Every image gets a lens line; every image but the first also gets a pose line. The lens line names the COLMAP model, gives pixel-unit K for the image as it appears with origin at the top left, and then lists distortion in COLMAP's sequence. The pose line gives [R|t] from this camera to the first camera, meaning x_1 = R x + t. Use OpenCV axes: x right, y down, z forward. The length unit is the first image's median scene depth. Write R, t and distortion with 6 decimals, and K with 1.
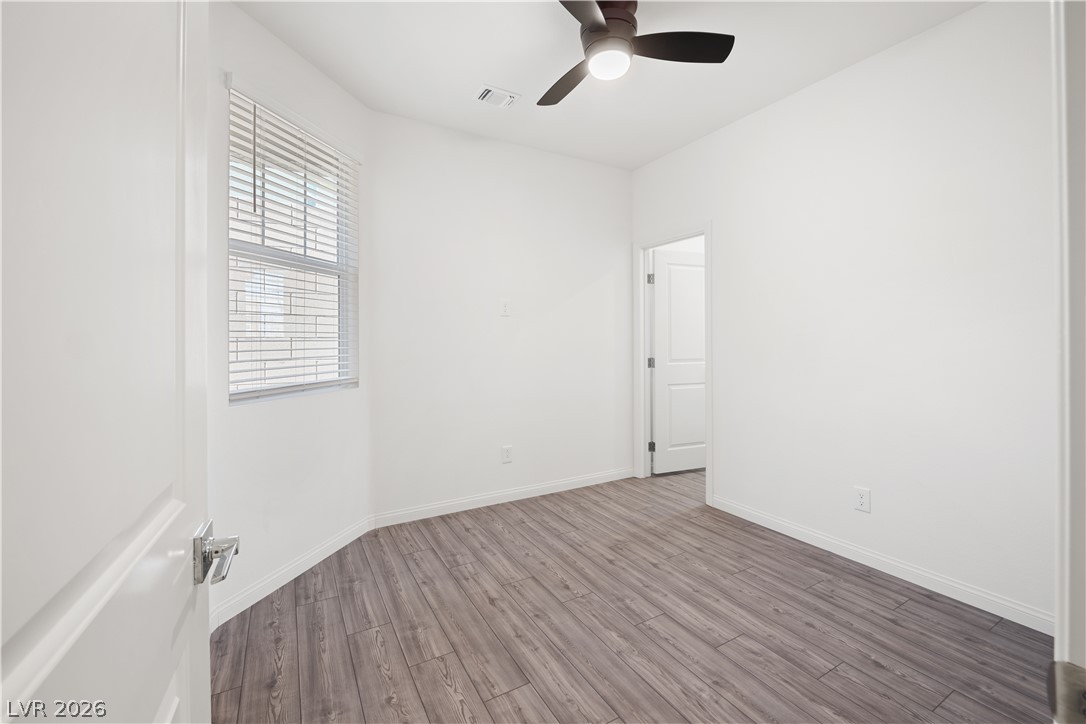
lens RADIAL K [[449.0, 0, 543.5], [0, 449.0, 350.0], [0, 0, 1]] dist [-0.011306, -0.000072]
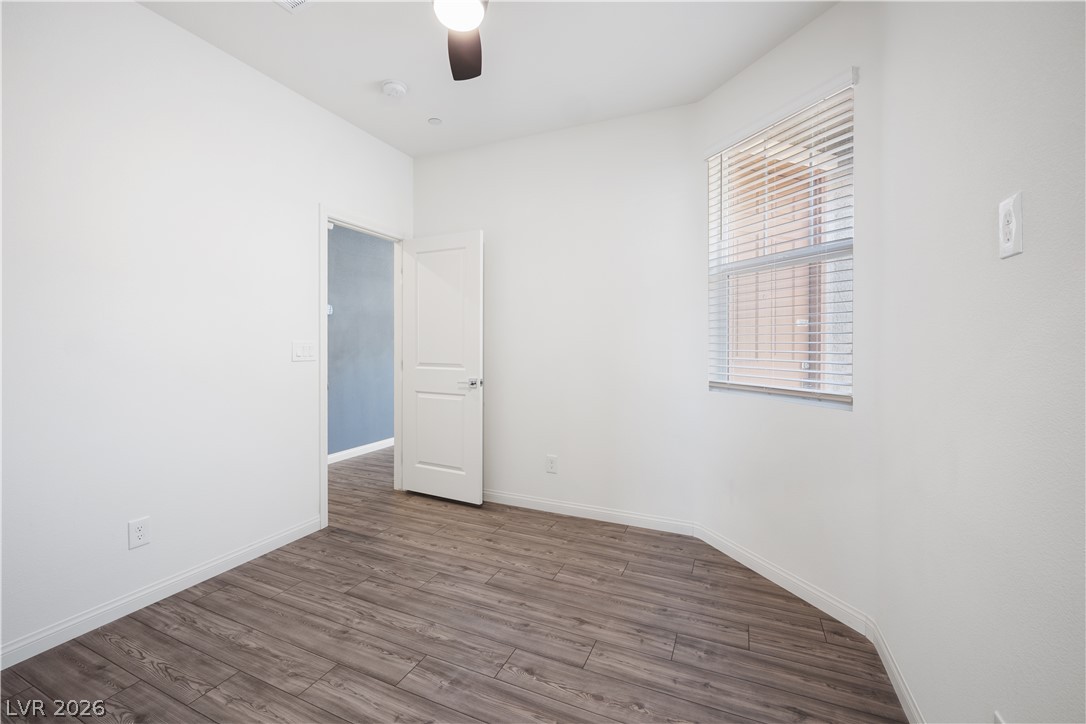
lens RADIAL K [[449.0, 0, 543.5], [0, 449.0, 350.0], [0, 0, 1]] dist [-0.011306, -0.000072]
pose [[-0.800340, 0.010082, -0.599462, 0.561446], [-0.014731, 0.999226, 0.036473, -0.041936], [0.599366, 0.038021, -0.799572, 1.875258]]
